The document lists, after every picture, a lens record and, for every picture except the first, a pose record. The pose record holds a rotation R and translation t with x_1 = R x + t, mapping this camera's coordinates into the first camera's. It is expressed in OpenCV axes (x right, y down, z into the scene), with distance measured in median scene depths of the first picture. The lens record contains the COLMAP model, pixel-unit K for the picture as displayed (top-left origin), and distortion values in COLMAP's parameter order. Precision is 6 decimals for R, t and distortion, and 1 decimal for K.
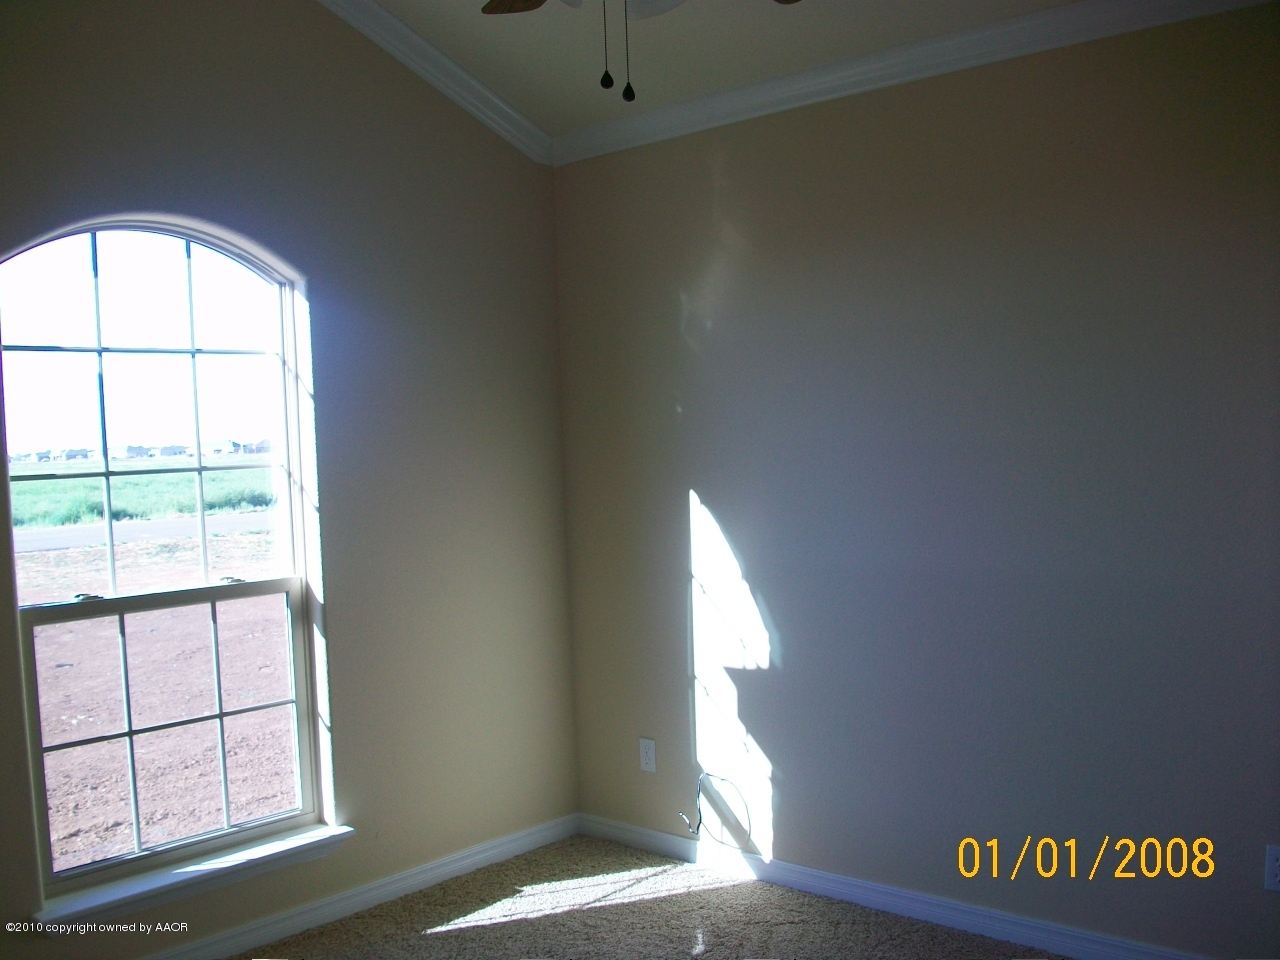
lens RADIAL K [[1247.7, 0, 632.3], [0, 1247.7, 484.1], [0, 0, 1]] dist [-0.103749, 0.000000]
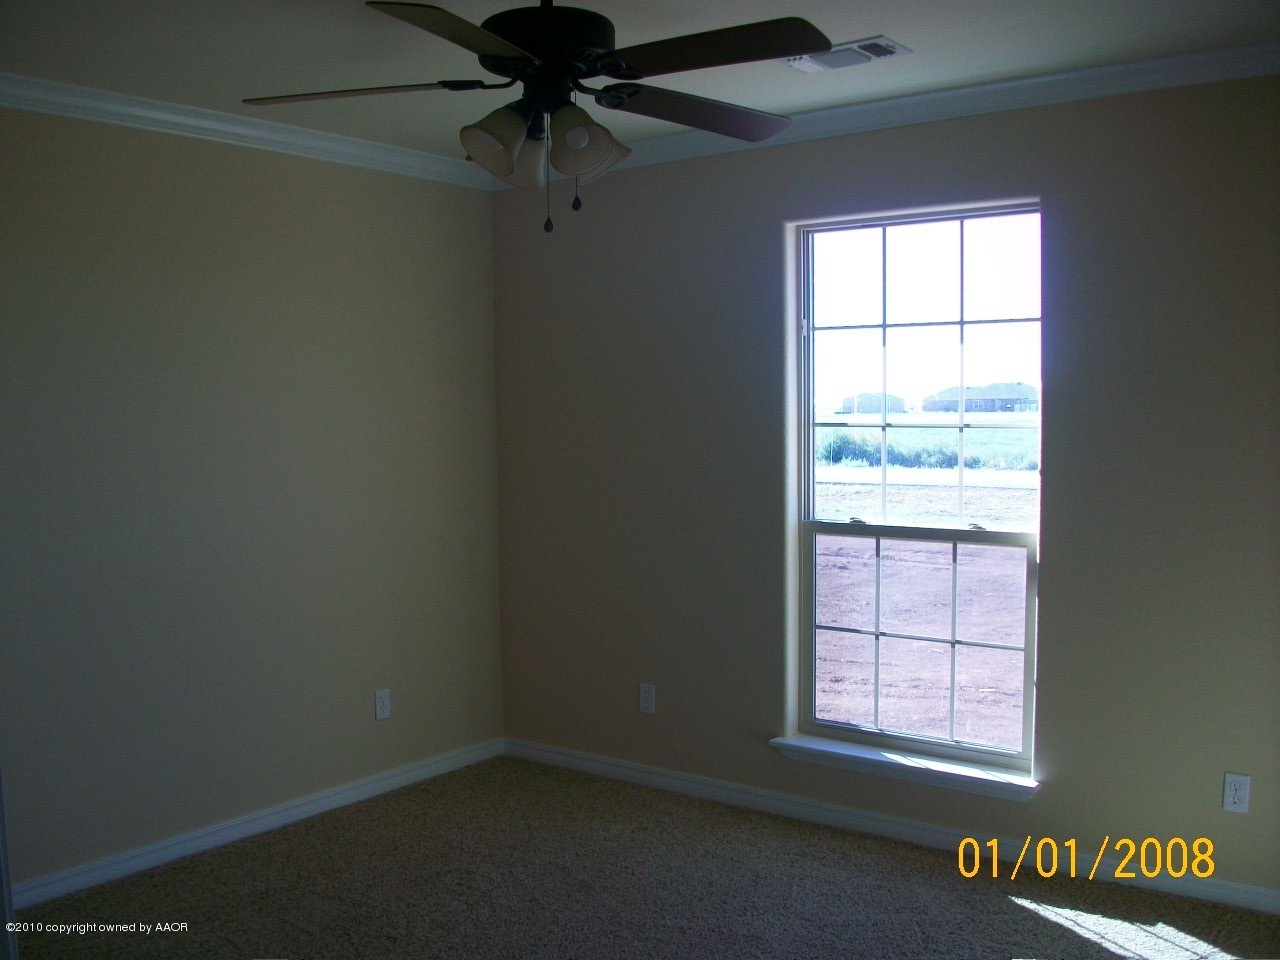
lens RADIAL K [[1247.7, 0, 639.7], [0, 1247.7, 484.0], [0, 0, 1]] dist [-0.103749, 0.000000]
pose [[0.139224, 0.105795, -0.984593, 0.739236], [-0.045567, 0.993908, 0.100353, -0.060393], [0.989212, 0.030894, 0.143197, 0.537517]]
